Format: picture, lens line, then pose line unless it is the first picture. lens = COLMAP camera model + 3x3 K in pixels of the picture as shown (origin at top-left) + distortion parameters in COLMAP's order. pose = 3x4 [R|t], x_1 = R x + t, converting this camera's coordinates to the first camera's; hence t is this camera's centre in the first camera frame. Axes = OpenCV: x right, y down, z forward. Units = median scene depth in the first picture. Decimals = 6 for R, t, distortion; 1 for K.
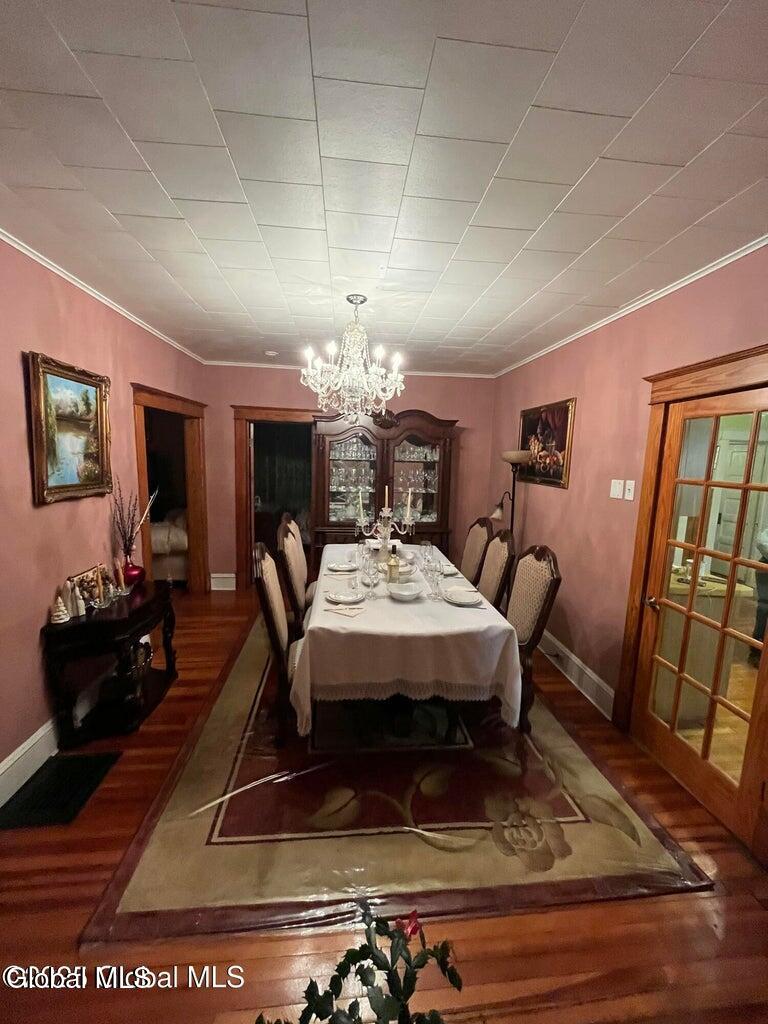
lens RADIAL K [[414.6, 0, 381.6], [0, 414.6, 515.9], [0, 0, 1]] dist [-0.000888, -0.000124]
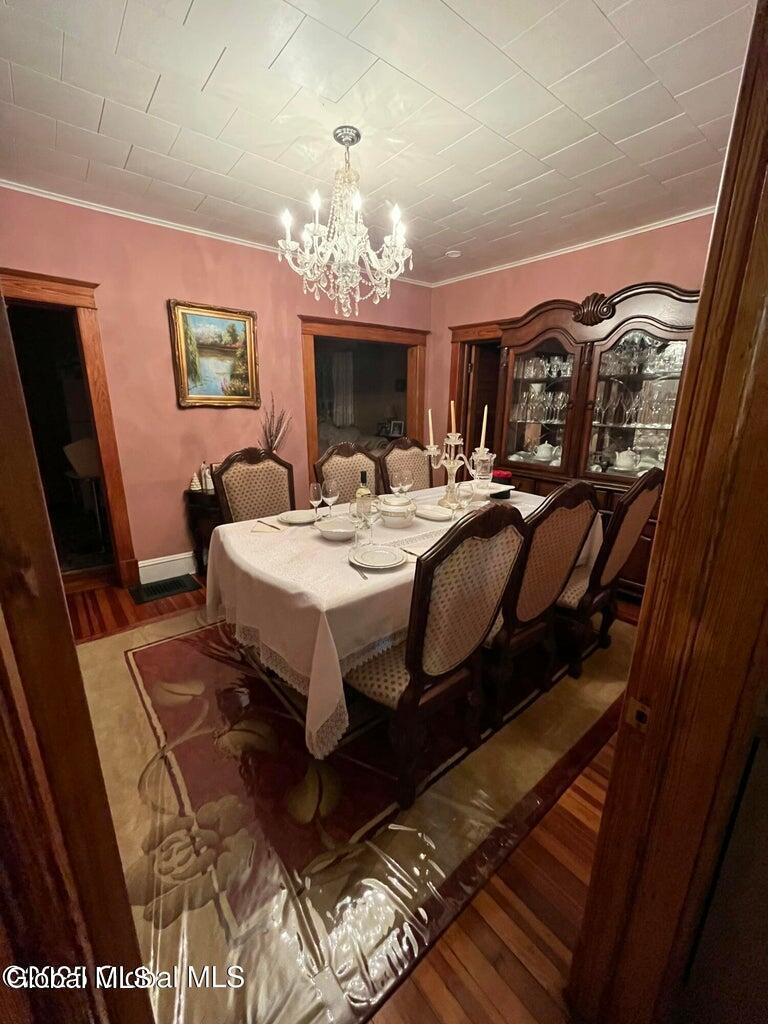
lens RADIAL K [[411.9, 0, 384.0], [0, 411.9, 512.0], [0, 0, 1]] dist [0.000605, 0.000022]
pose [[0.561101, 0.194584, -0.804551, 0.746152], [-0.109815, 0.980884, 0.160645, 0.020639], [0.820431, -0.001786, 0.571743, 0.654779]]
